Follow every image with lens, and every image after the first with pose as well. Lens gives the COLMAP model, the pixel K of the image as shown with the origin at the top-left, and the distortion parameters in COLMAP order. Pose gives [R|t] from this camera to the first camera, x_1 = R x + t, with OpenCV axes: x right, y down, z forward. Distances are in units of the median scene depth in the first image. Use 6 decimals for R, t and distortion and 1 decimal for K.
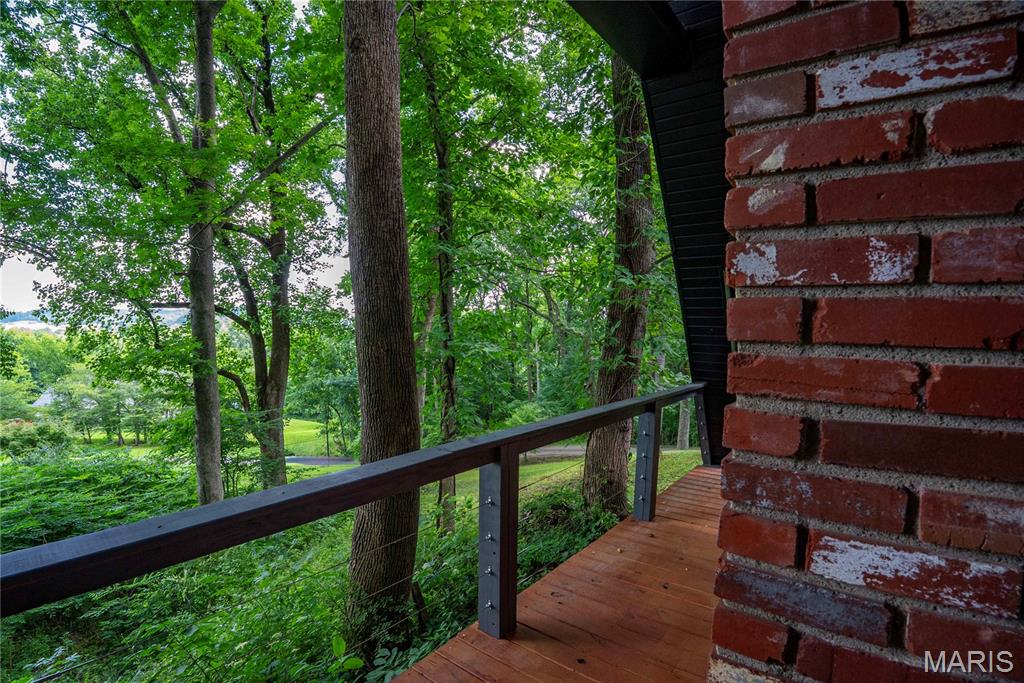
lens RADIAL K [[476.6, 0, 511.1], [0, 476.6, 348.0], [0, 0, 1]] dist [-0.064622, -0.000933]
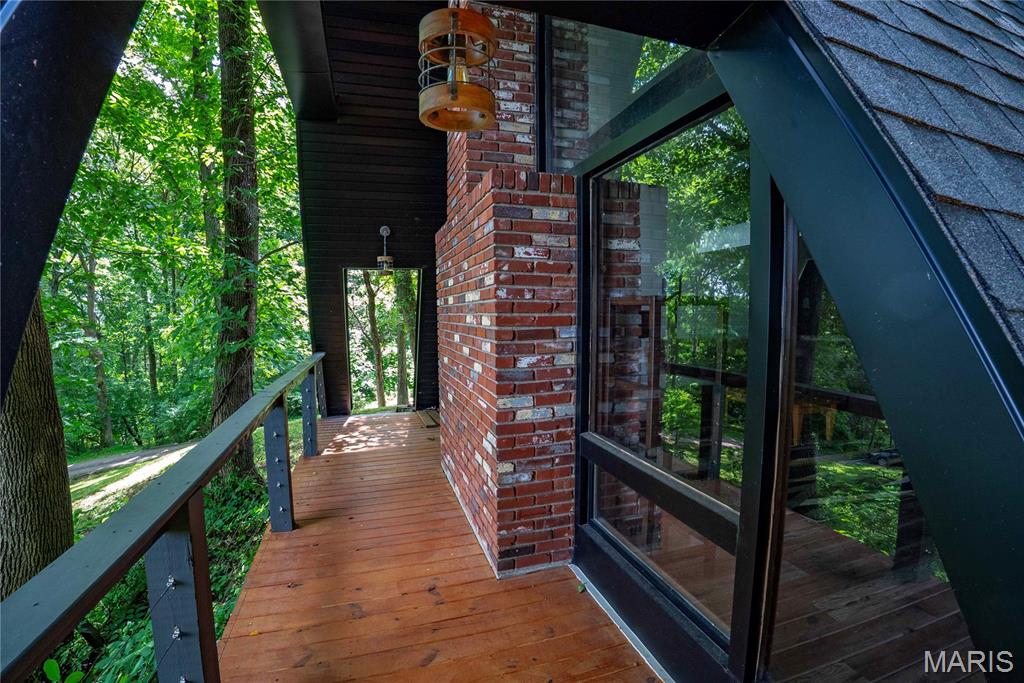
lens RADIAL K [[476.6, 0, 516.1], [0, 476.6, 345.4], [0, 0, 1]] dist [-0.064622, -0.000933]
pose [[0.571505, -0.077585, 0.816923, -3.039751], [0.049816, 0.996965, 0.059834, 0.032409], [-0.819085, 0.006500, 0.573635, -1.573131]]
